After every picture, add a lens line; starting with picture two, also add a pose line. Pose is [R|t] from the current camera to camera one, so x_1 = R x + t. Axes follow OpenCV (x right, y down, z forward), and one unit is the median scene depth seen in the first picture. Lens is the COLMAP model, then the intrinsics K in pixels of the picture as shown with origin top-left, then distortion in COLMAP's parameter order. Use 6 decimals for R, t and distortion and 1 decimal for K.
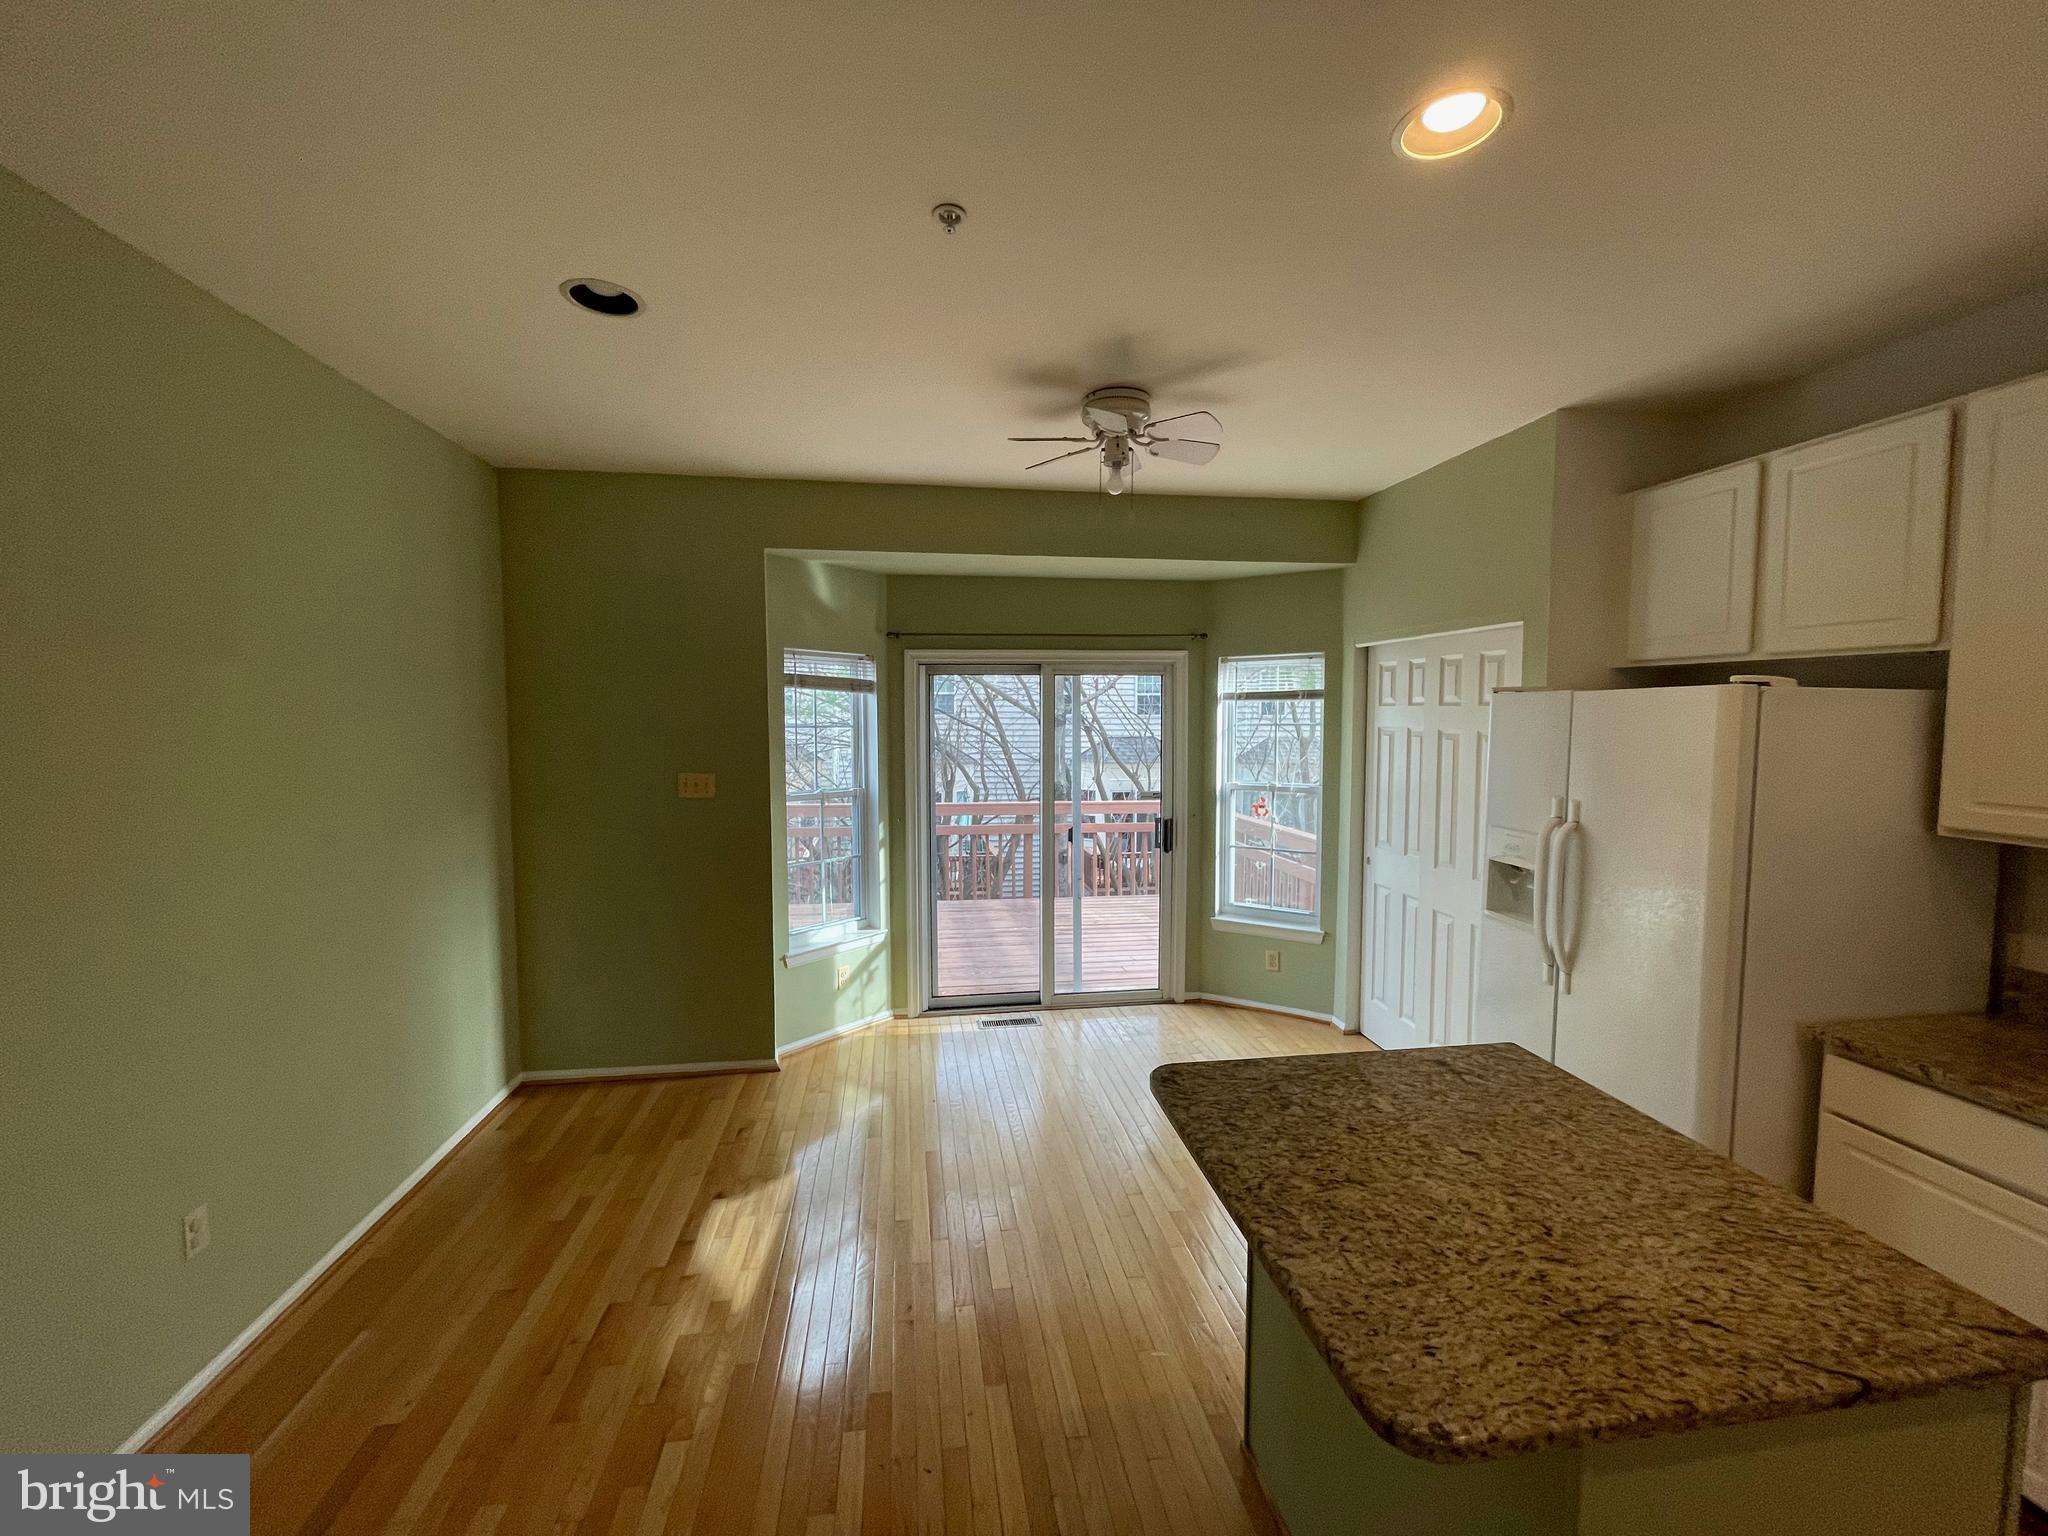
lens RADIAL K [[824.4, 0, 1019.3], [0, 824.4, 768.5], [0, 0, 1]] dist [0.001299, -0.000027]
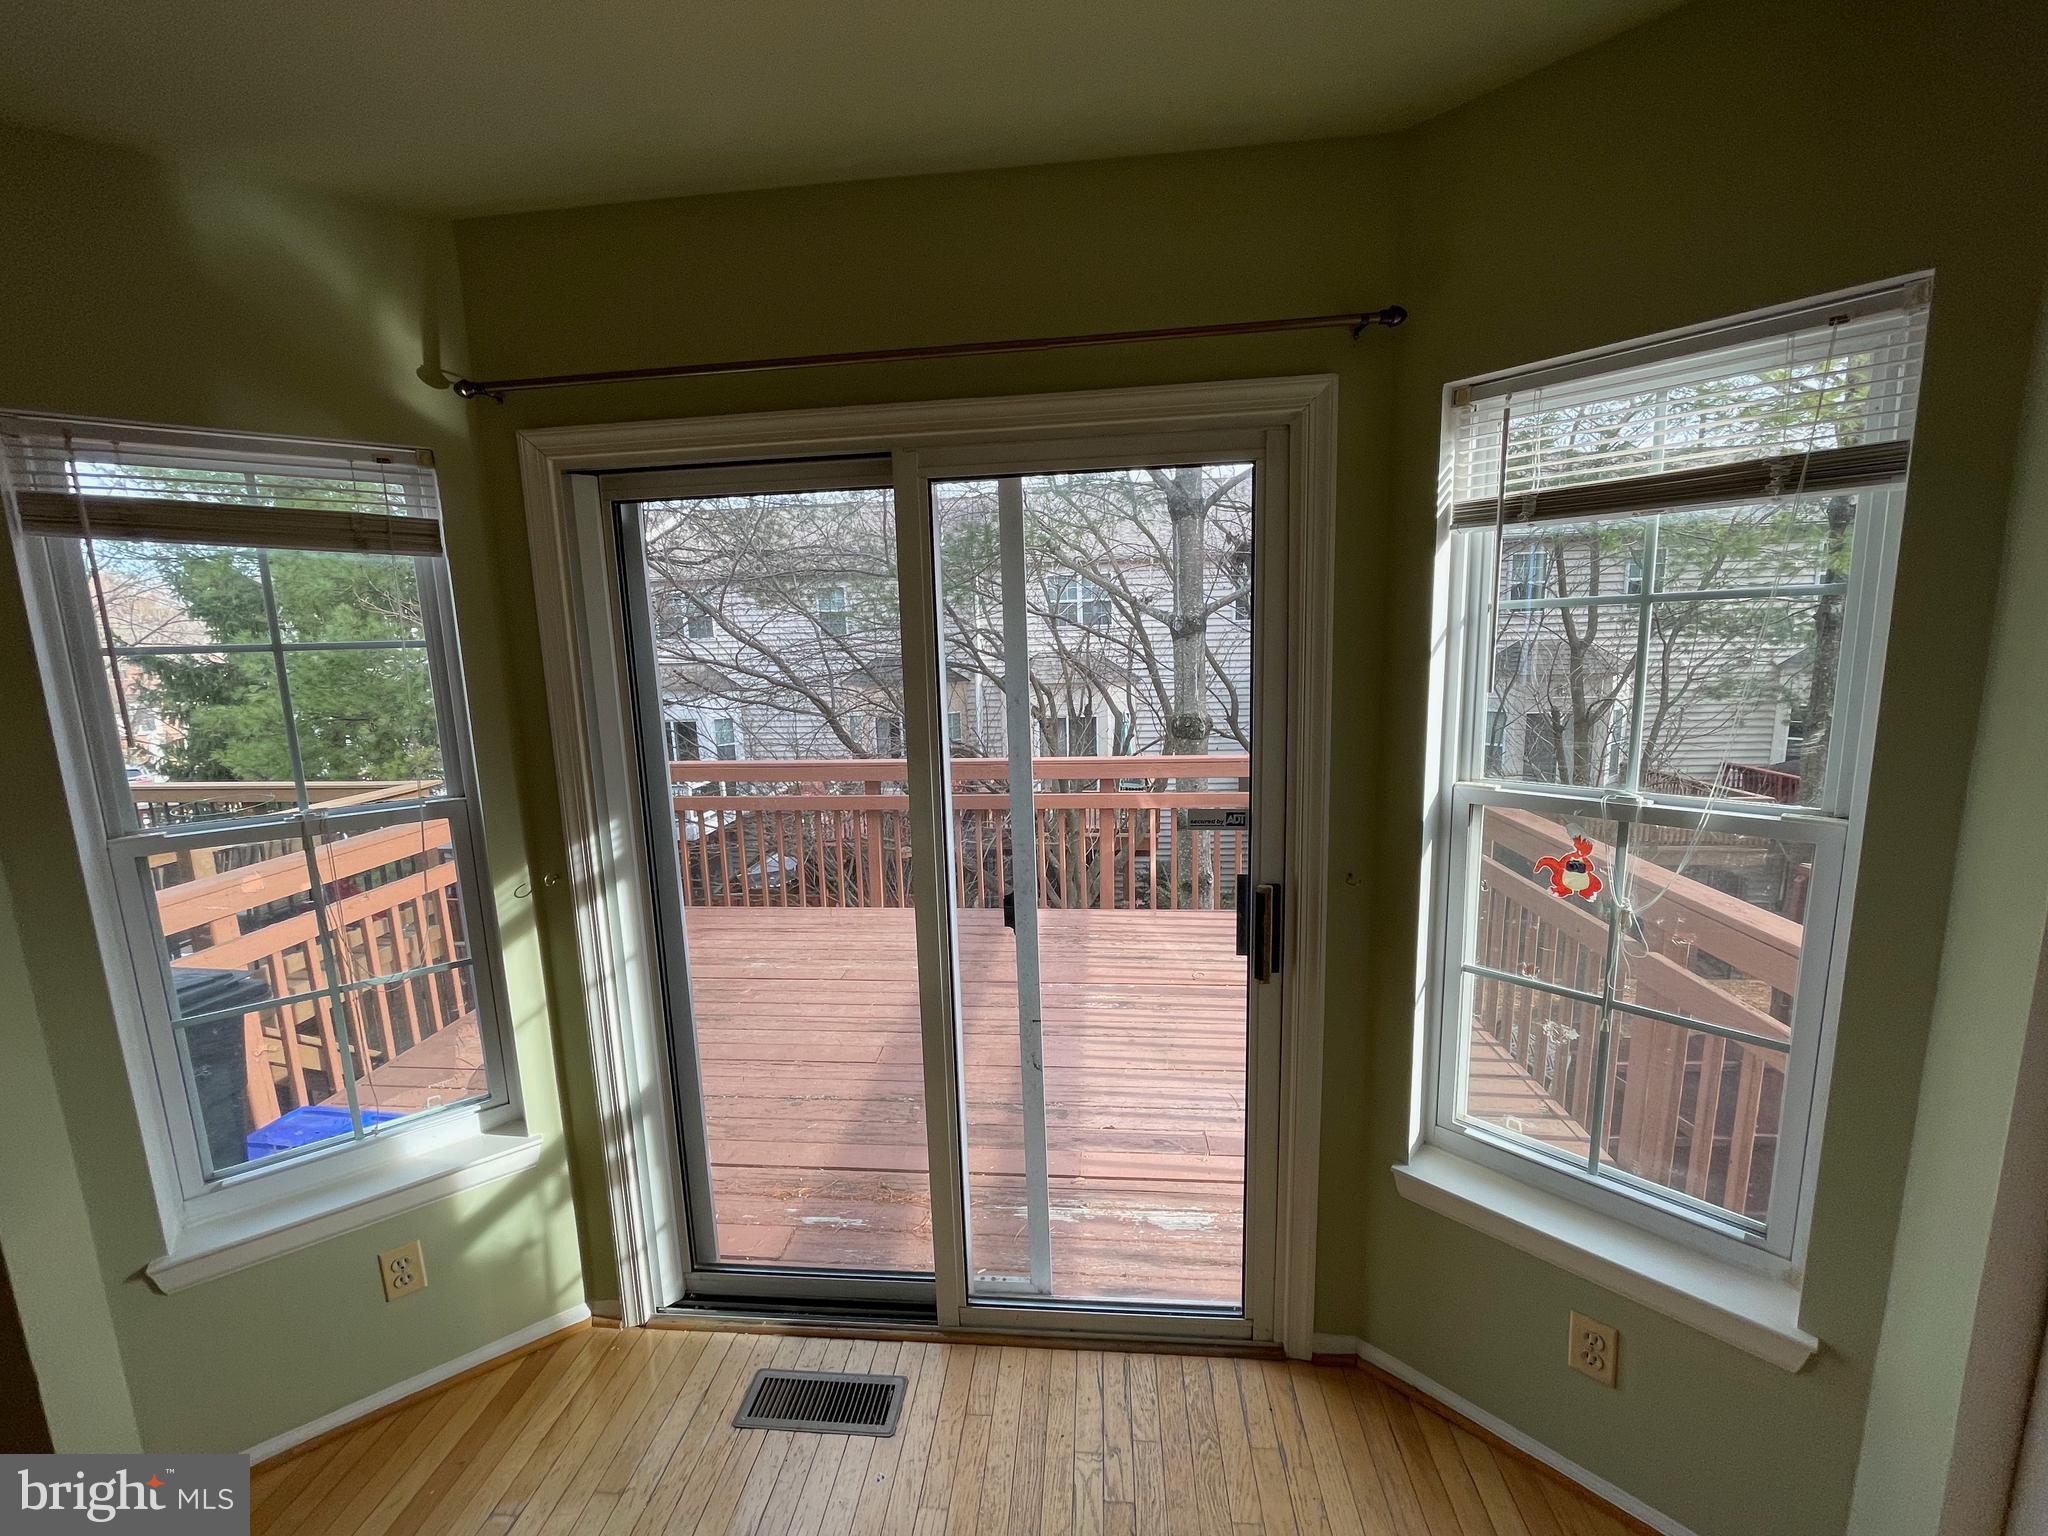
lens RADIAL K [[824.4, 0, 1027.0], [0, 824.4, 777.3], [0, 0, 1]] dist [0.001299, -0.000027]
pose [[0.969977, 0.008748, -0.243037, 0.166857], [0.019209, 0.993475, 0.112424, -0.025456], [0.242435, -0.113717, 0.963480, 0.648047]]
